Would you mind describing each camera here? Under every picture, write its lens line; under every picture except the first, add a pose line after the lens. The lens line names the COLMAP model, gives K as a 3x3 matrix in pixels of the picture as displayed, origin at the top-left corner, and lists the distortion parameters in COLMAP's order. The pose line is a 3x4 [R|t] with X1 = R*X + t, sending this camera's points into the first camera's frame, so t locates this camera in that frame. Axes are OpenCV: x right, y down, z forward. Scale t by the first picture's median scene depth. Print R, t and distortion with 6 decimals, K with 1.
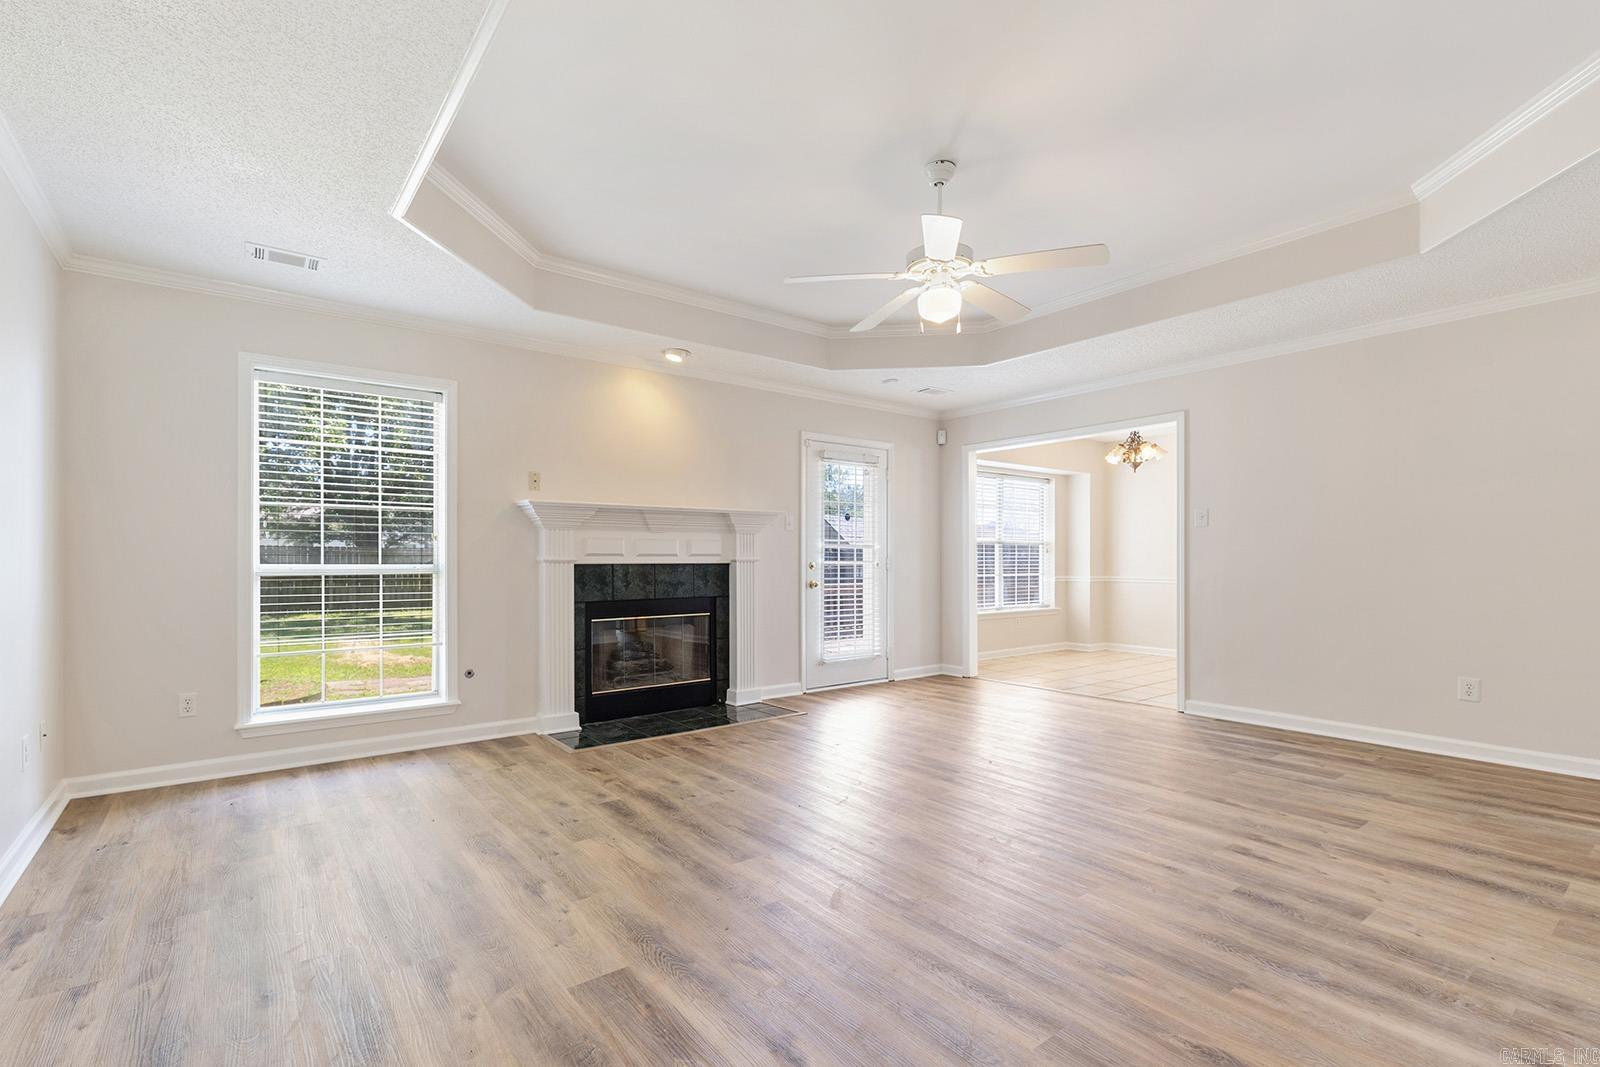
lens RADIAL K [[731.7, 0, 801.5], [0, 731.7, 556.5], [0, 0, 1]] dist [0.001441, 0.000315]
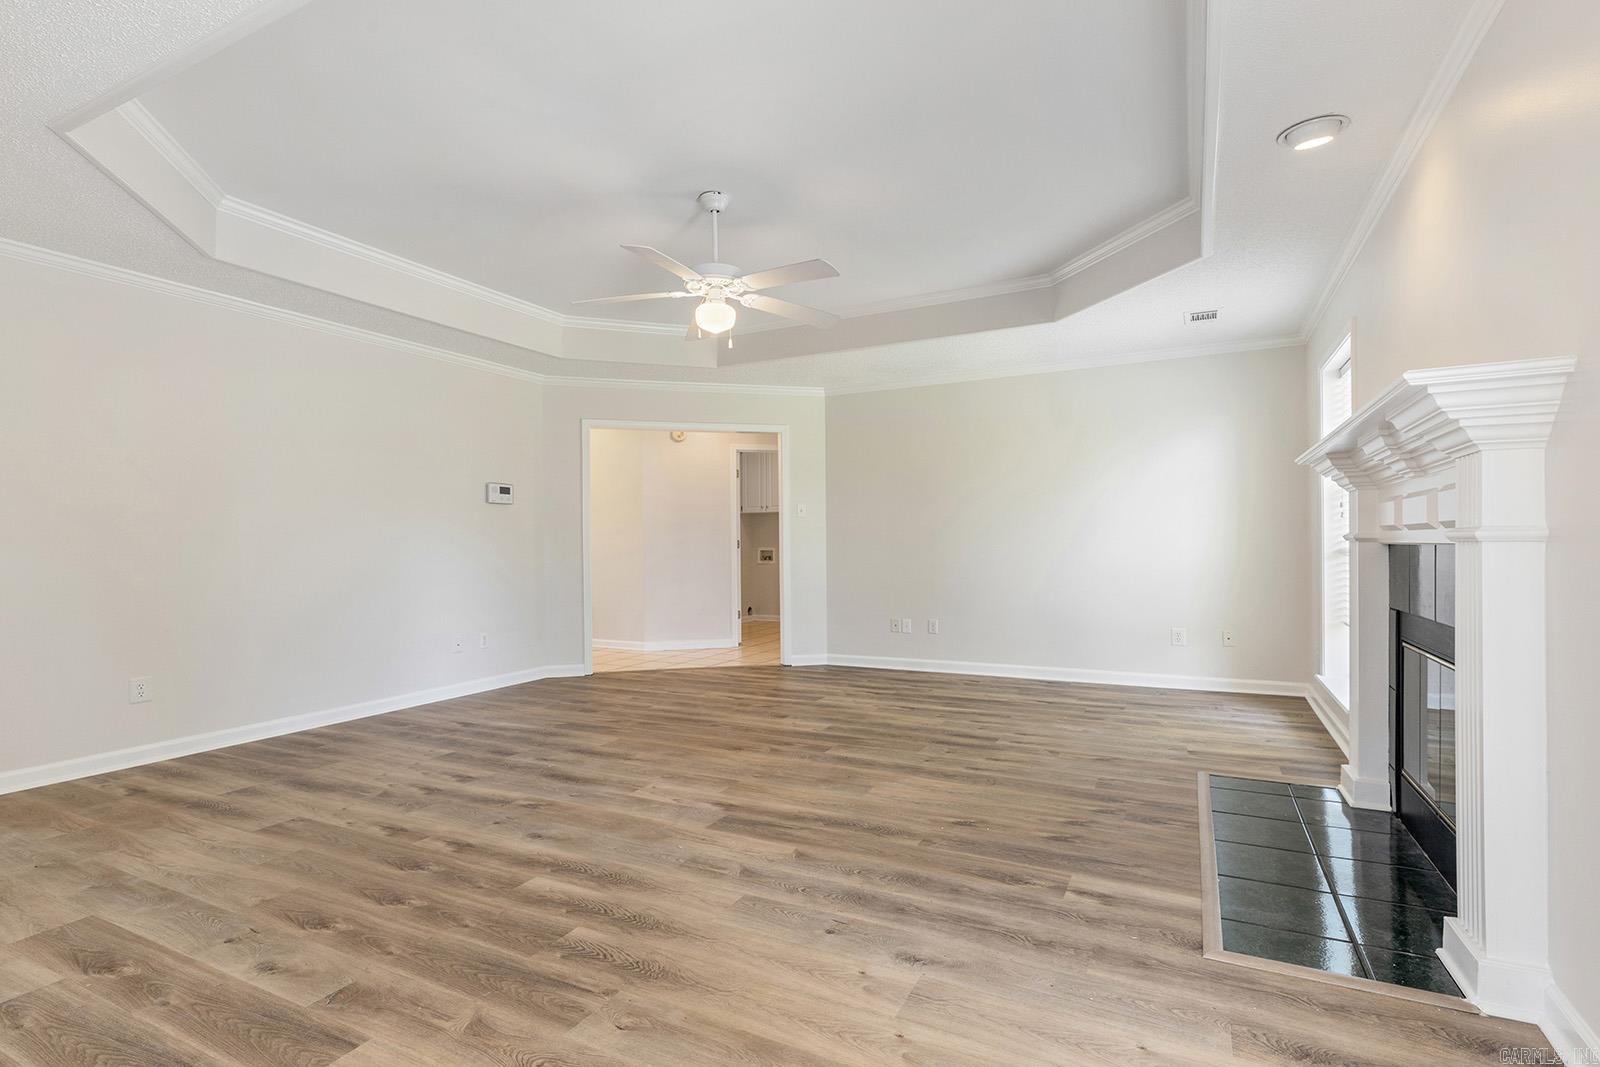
lens RADIAL K [[769.9, 0, 800.0], [0, 769.9, 533.5], [0, 0, 1]] dist [0.002733, 0.000253]
pose [[-0.906628, 0.003241, -0.421919, 0.369689], [0.009730, 0.999865, -0.013228, 0.015478], [0.421819, -0.016098, -0.906537, 1.371230]]
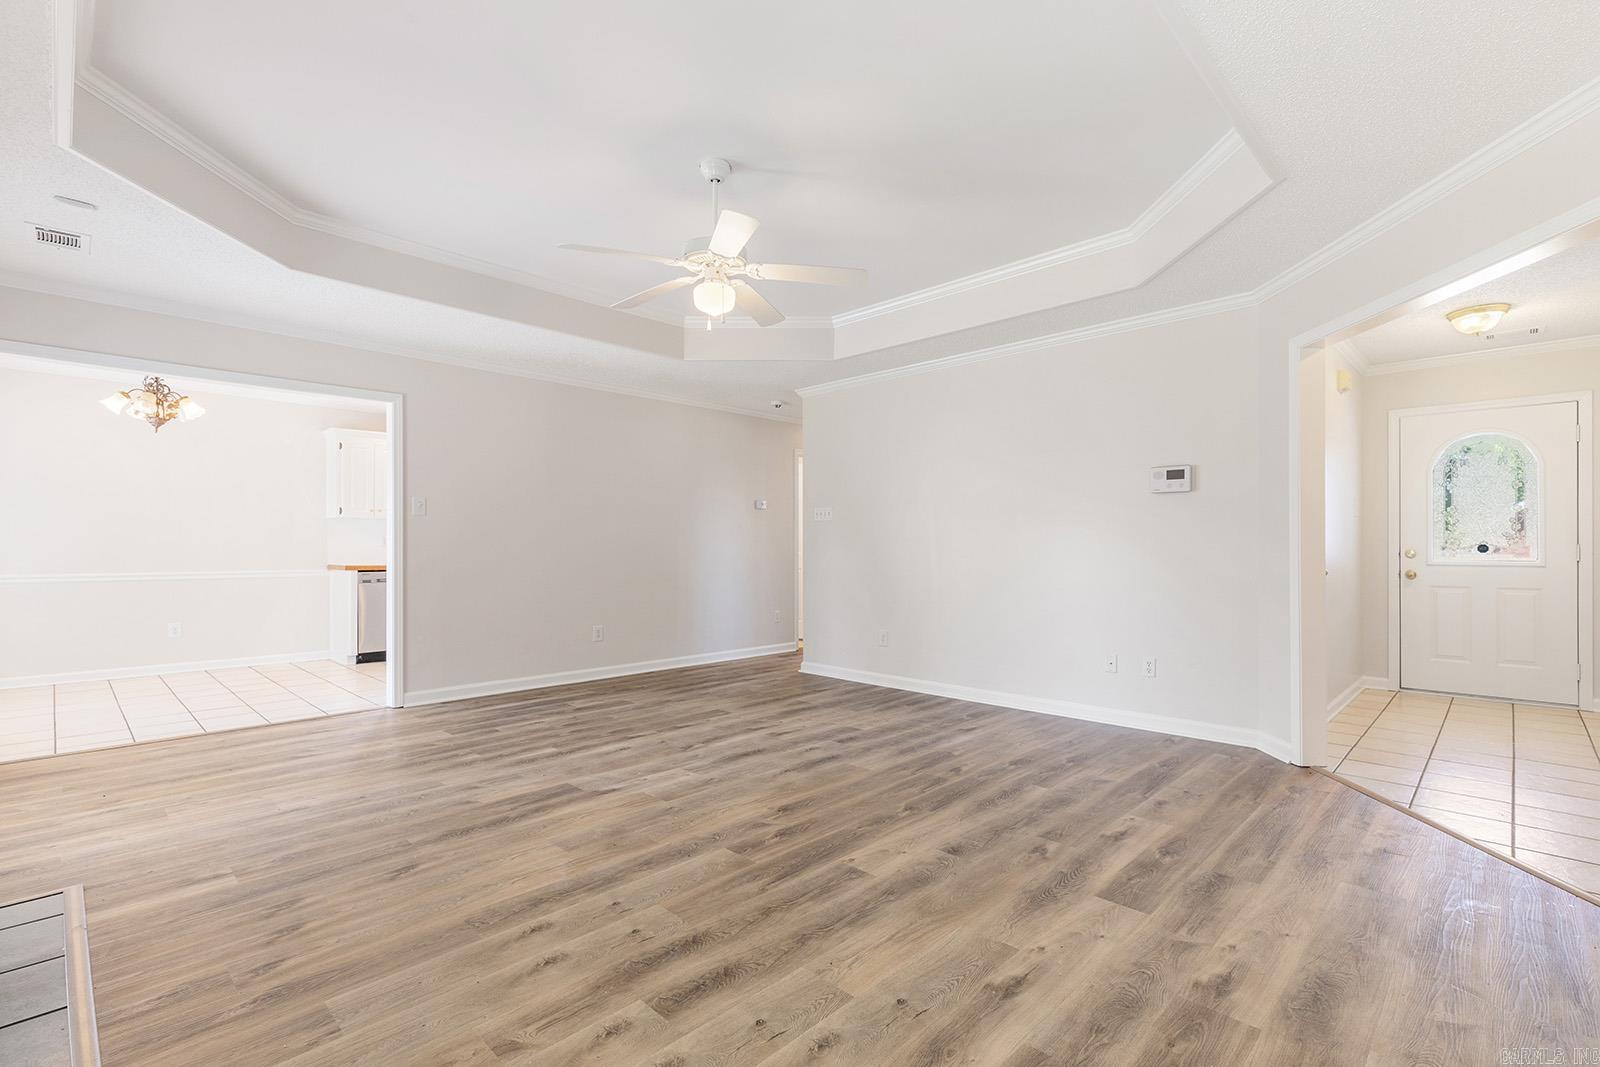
lens RADIAL K [[733.2, 0, 796.7], [0, 733.2, 539.3], [0, 0, 1]] dist [0.000540, -0.000365]
pose [[-0.129306, 0.012074, 0.991531, -0.554021], [-0.000357, 0.999925, -0.012223, 0.003762], [-0.991605, -0.001935, -0.129292, 0.672349]]
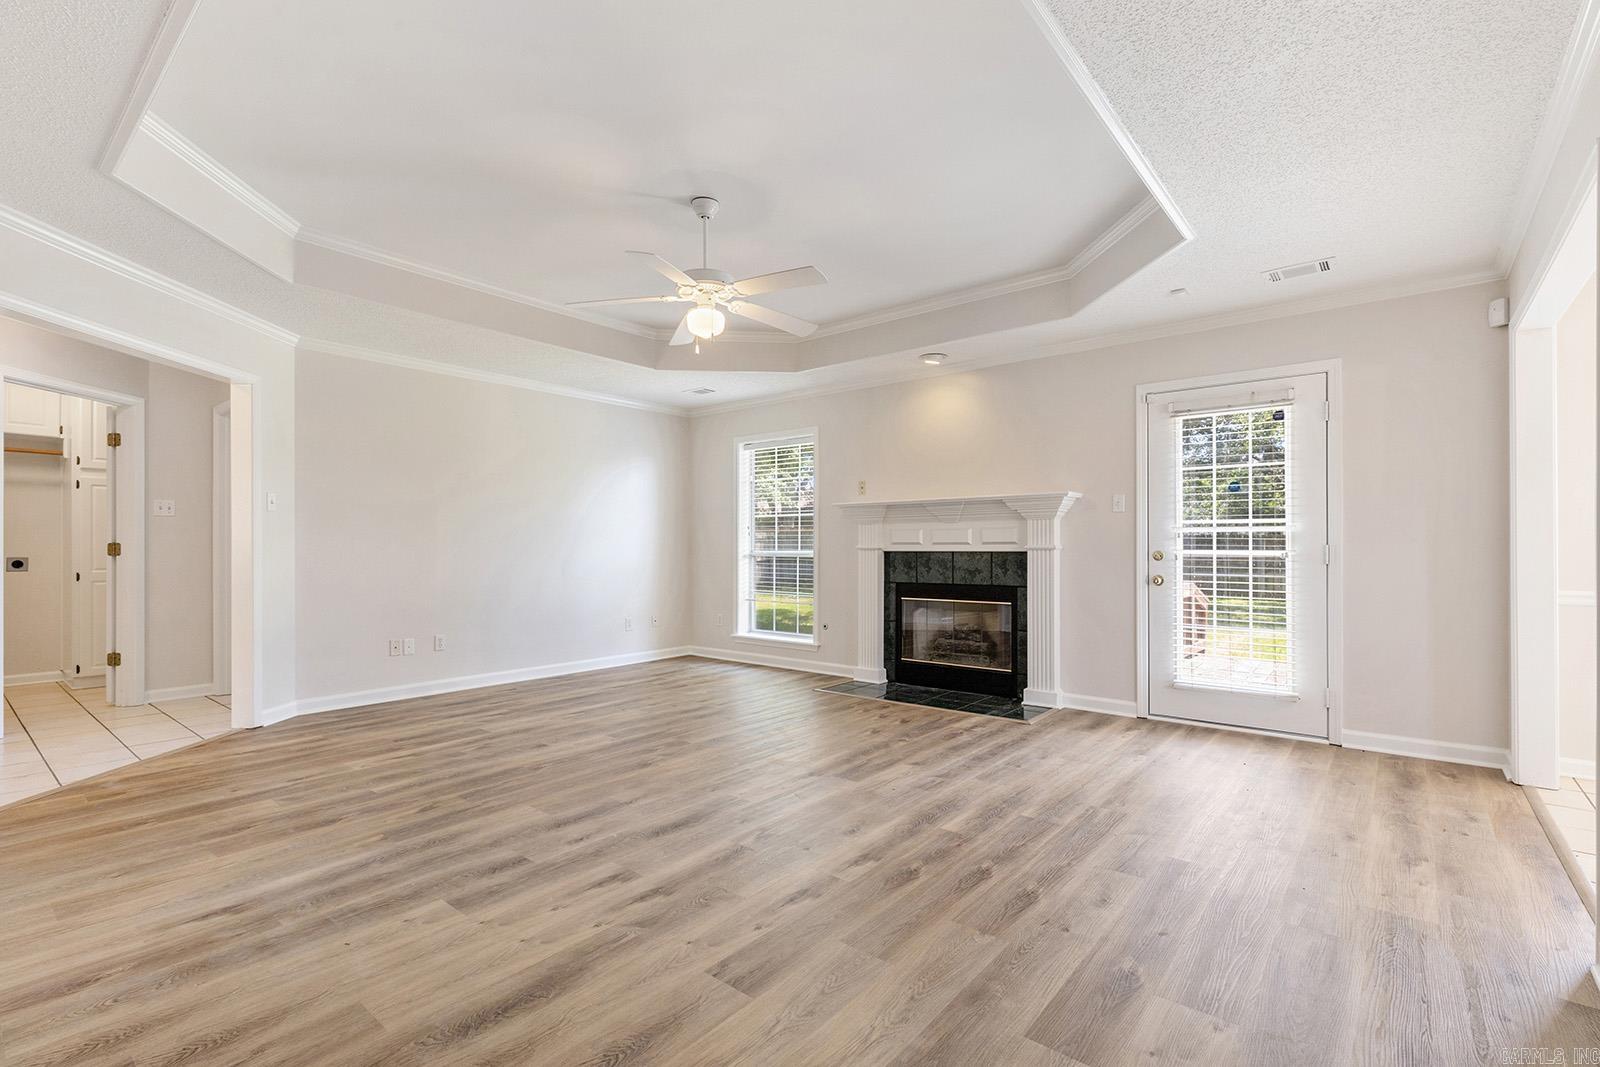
lens RADIAL K [[733.2, 0, 796.7], [0, 733.2, 539.3], [0, 0, 1]] dist [0.000540, -0.000365]
pose [[0.212711, -0.011601, -0.977046, 0.876457], [0.002336, 0.999933, -0.011364, 0.004062], [0.977112, 0.000135, 0.212724, 0.590913]]
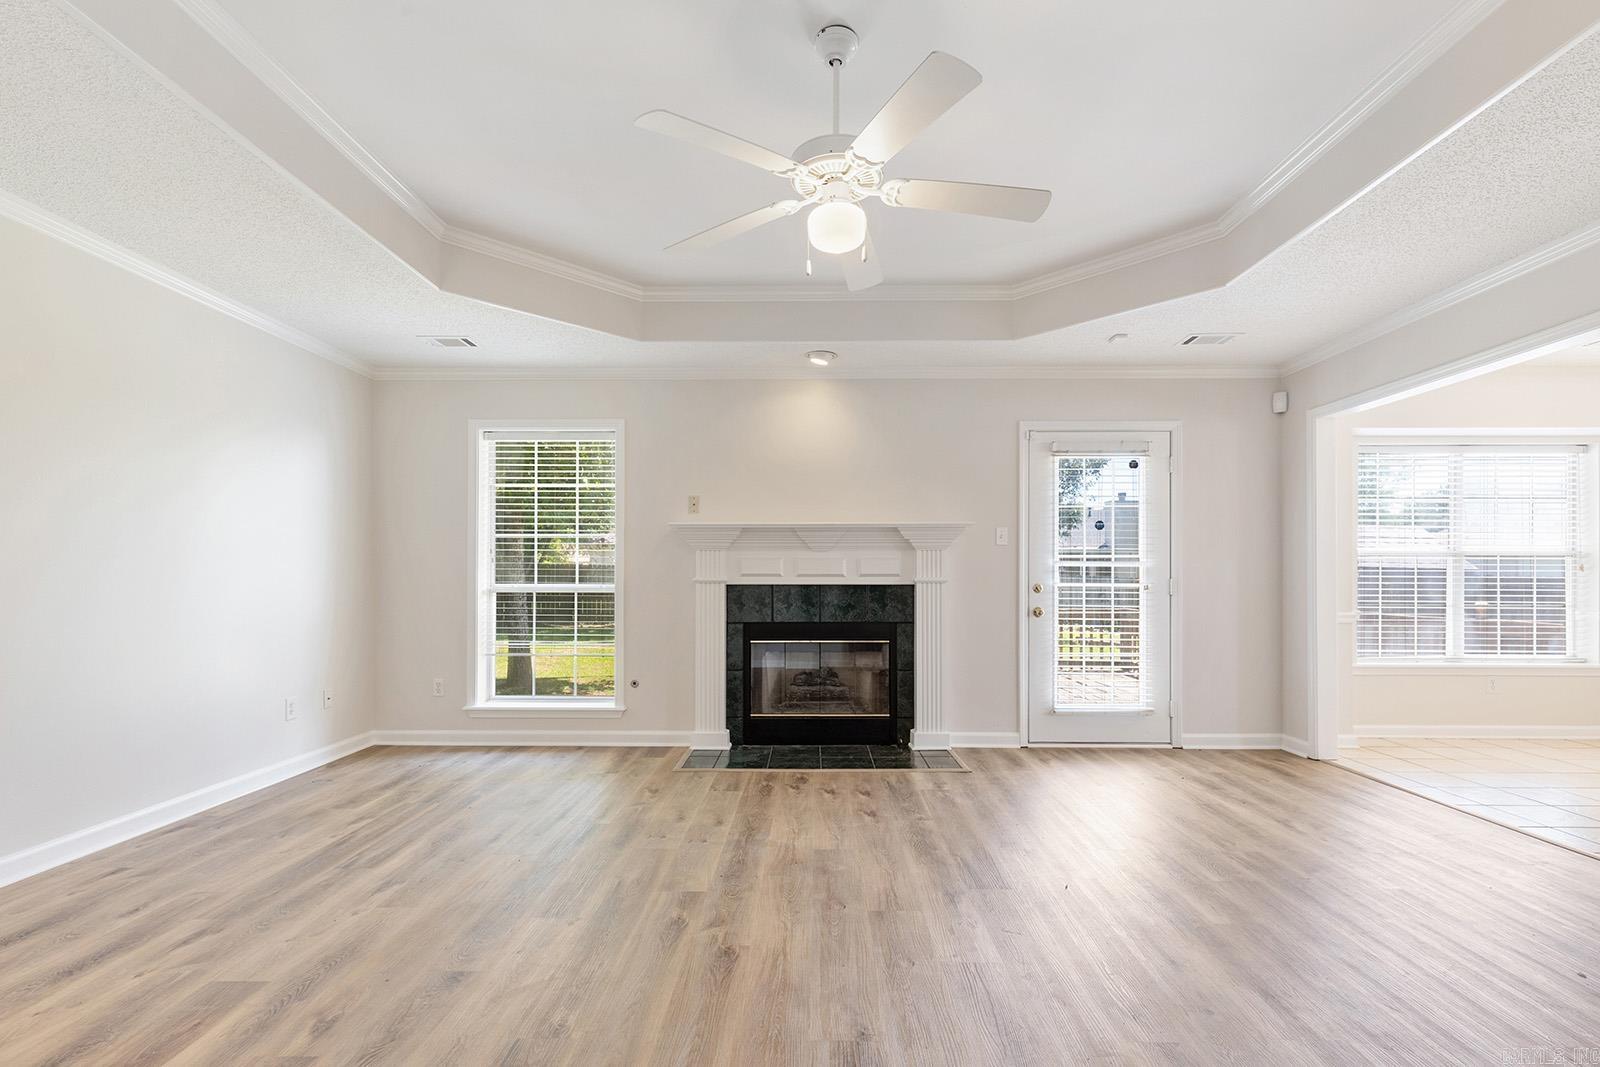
lens RADIAL K [[739.4, 0, 809.5], [0, 739.4, 569.9], [0, 0, 1]] dist [0.002410, 0.000110]
pose [[0.781429, -0.007154, -0.623953, 0.411585], [0.000599, 0.999942, -0.010715, 0.001256], [0.623994, 0.008000, 0.781388, 0.273642]]
